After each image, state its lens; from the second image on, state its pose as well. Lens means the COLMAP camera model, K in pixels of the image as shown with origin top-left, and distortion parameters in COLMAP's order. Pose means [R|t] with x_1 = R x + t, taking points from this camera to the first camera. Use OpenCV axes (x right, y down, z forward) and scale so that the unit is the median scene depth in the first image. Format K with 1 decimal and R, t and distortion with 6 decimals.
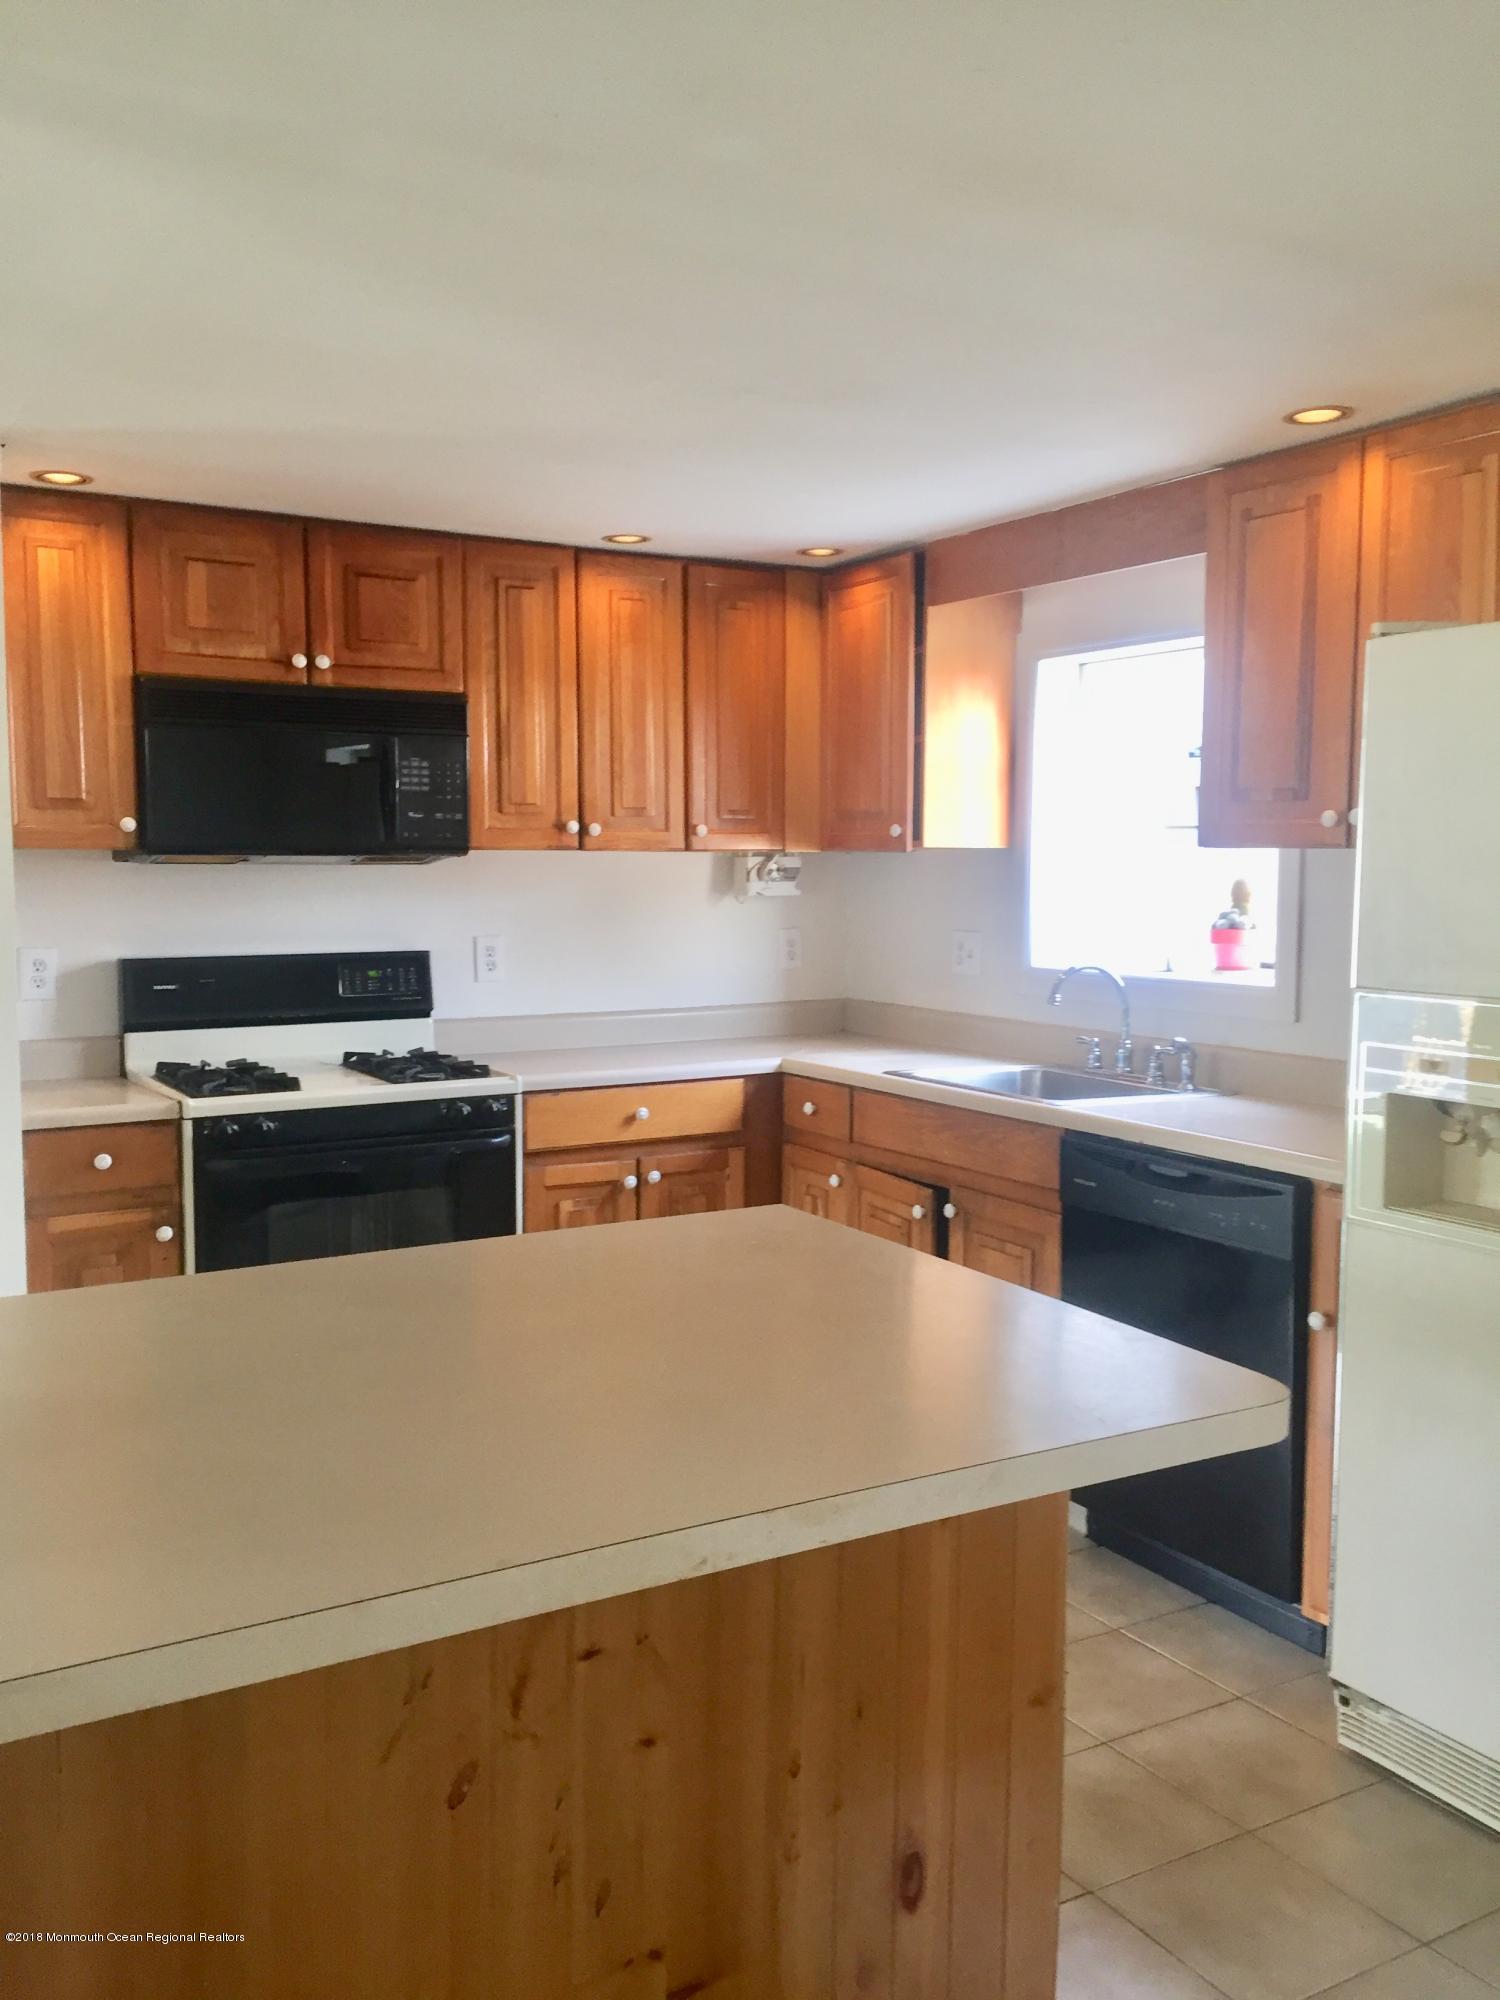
lens RADIAL K [[1718.5, 0, 758.9], [0, 1718.5, 1002.7], [0, 0, 1]] dist [0.063457, -0.089575]
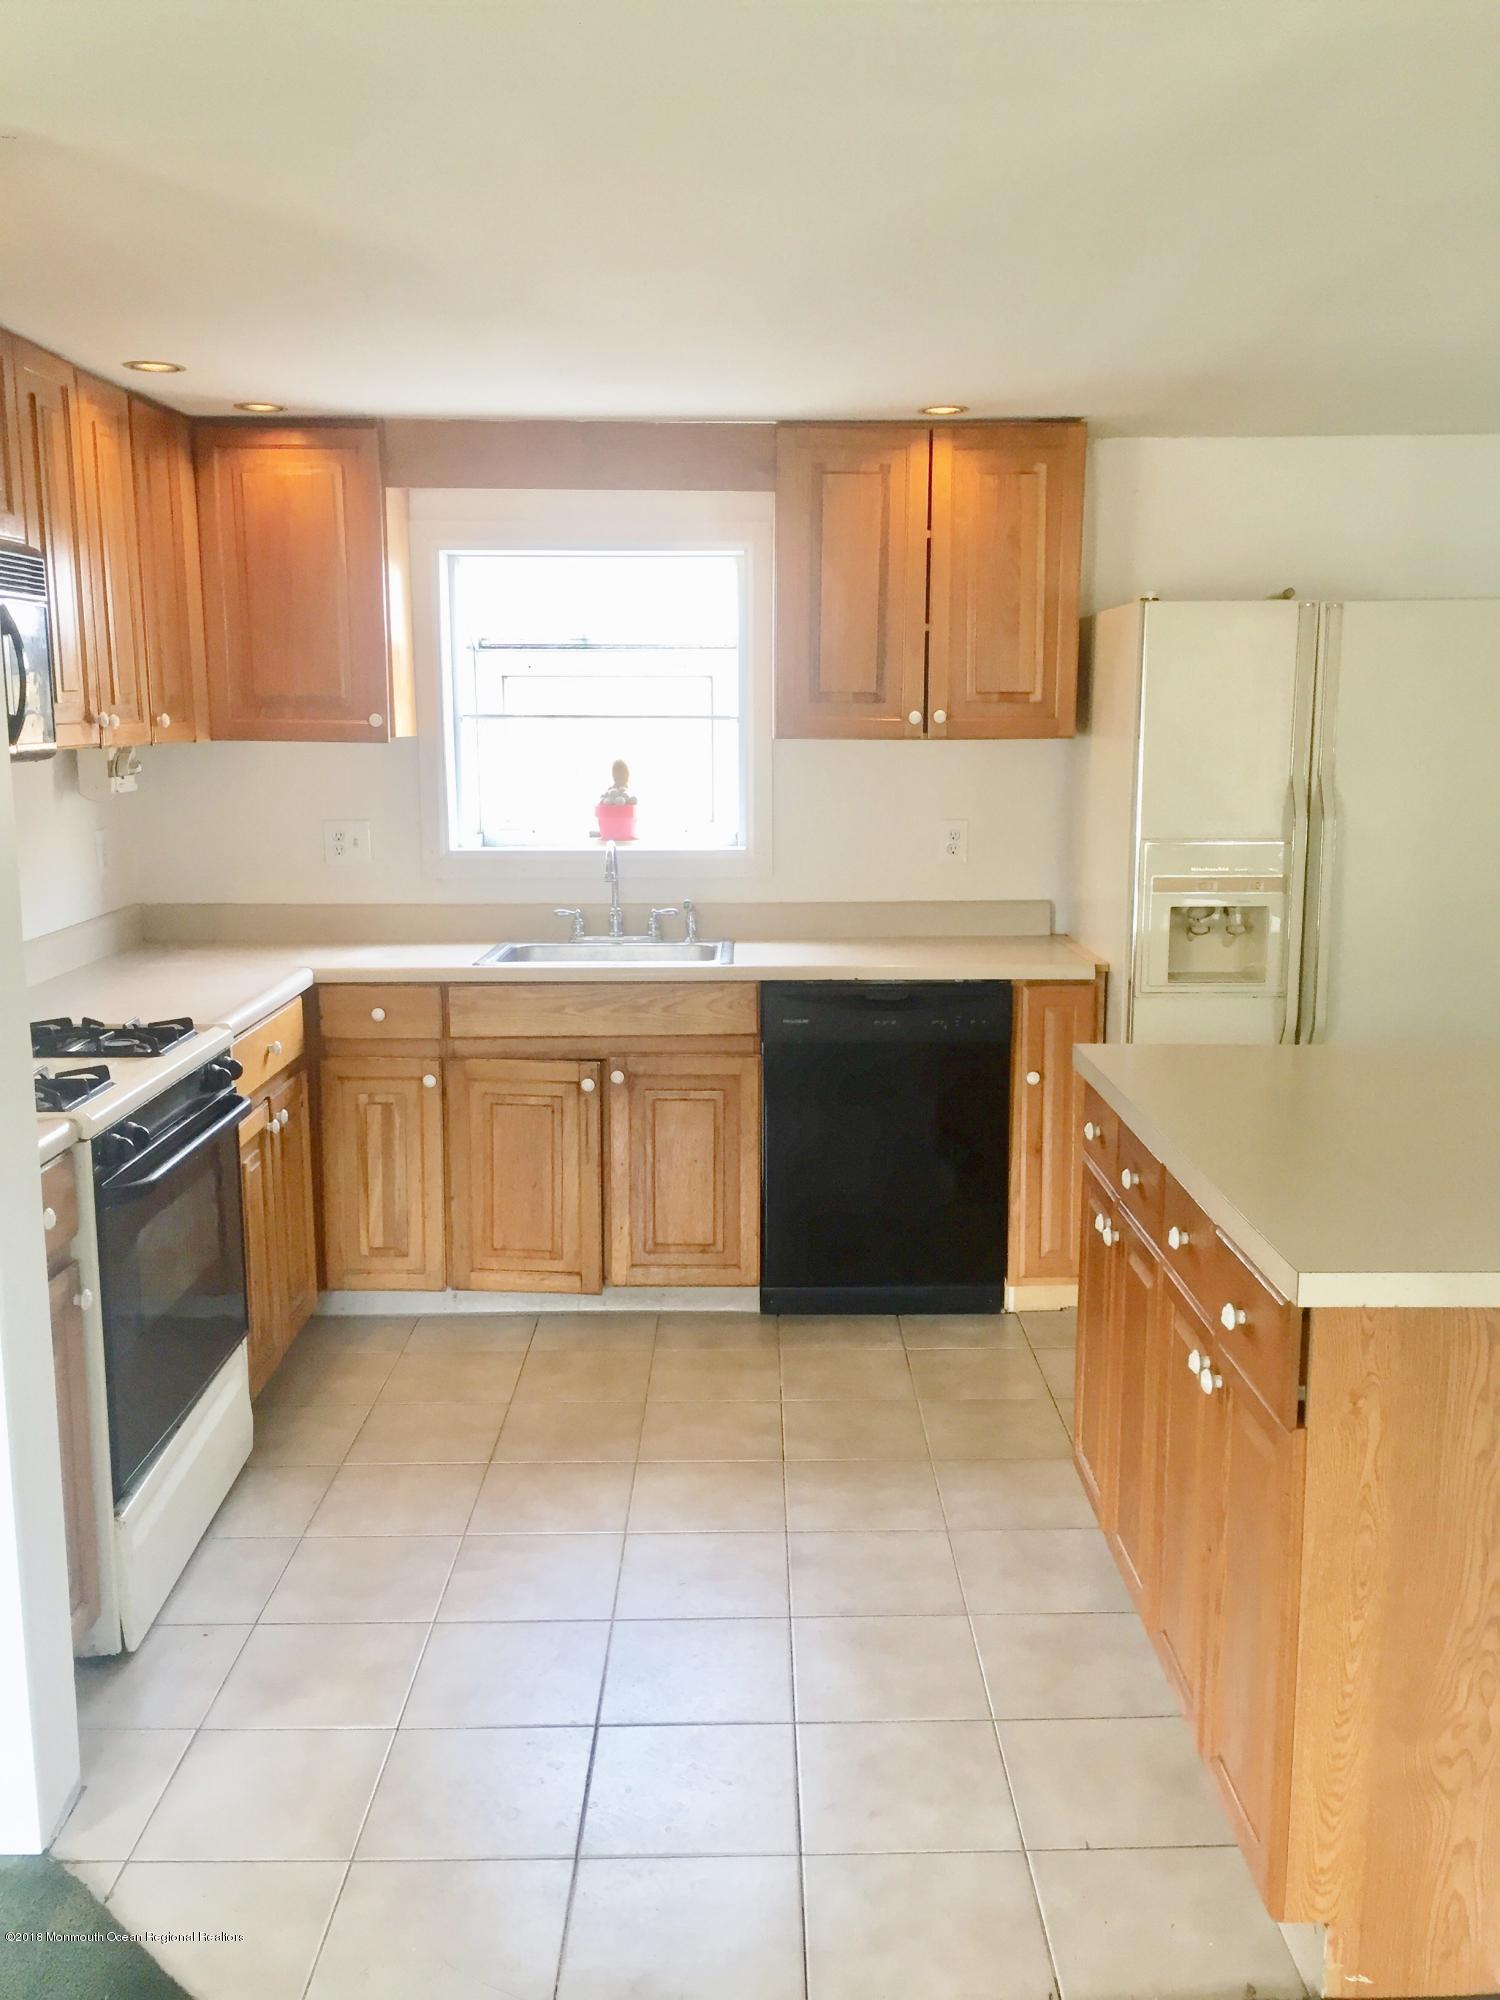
lens RADIAL K [[1727.1, 0, 750.0], [0, 1727.1, 1000.0], [0, 0, 1]] dist [0.073883, -0.097036]
pose [[0.511189, -0.149349, 0.846393, -0.714916], [0.075796, 0.988783, 0.128696, -0.058103], [-0.856120, -0.001635, 0.516775, 0.335646]]
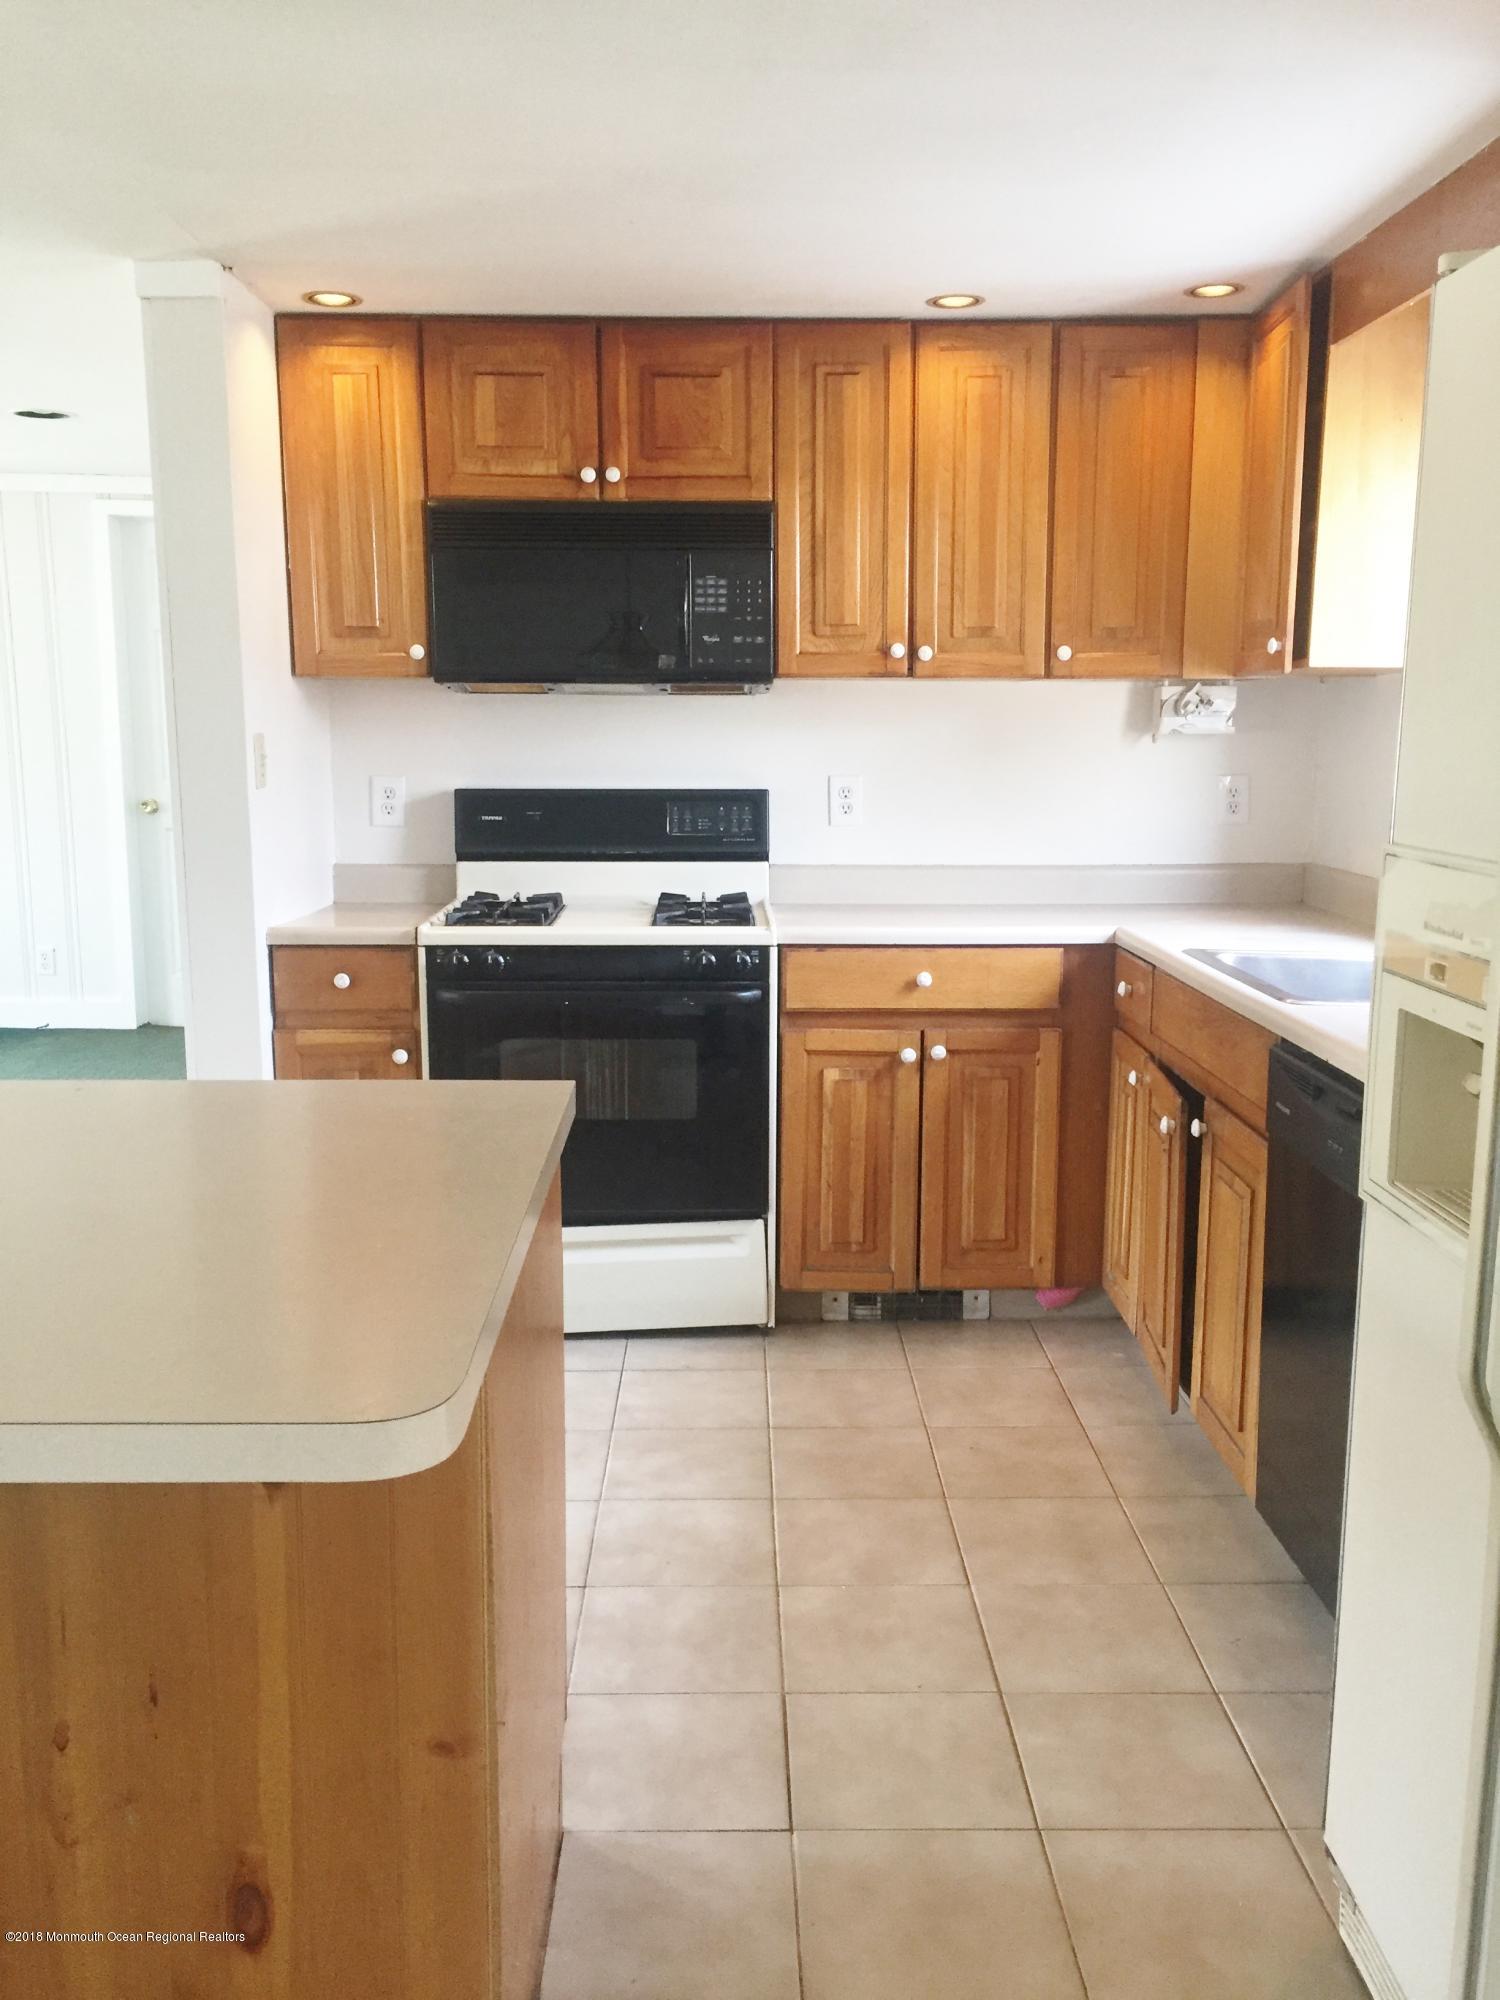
lens RADIAL K [[1716.3, 0, 763.9], [0, 1716.3, 1010.2], [0, 0, 1]] dist [0.062555, -0.057853]
pose [[0.866303, 0.084395, -0.492339, 0.301549], [-0.043187, 0.994588, 0.094497, 0.000831], [0.497649, -0.060601, 0.865259, 0.204945]]
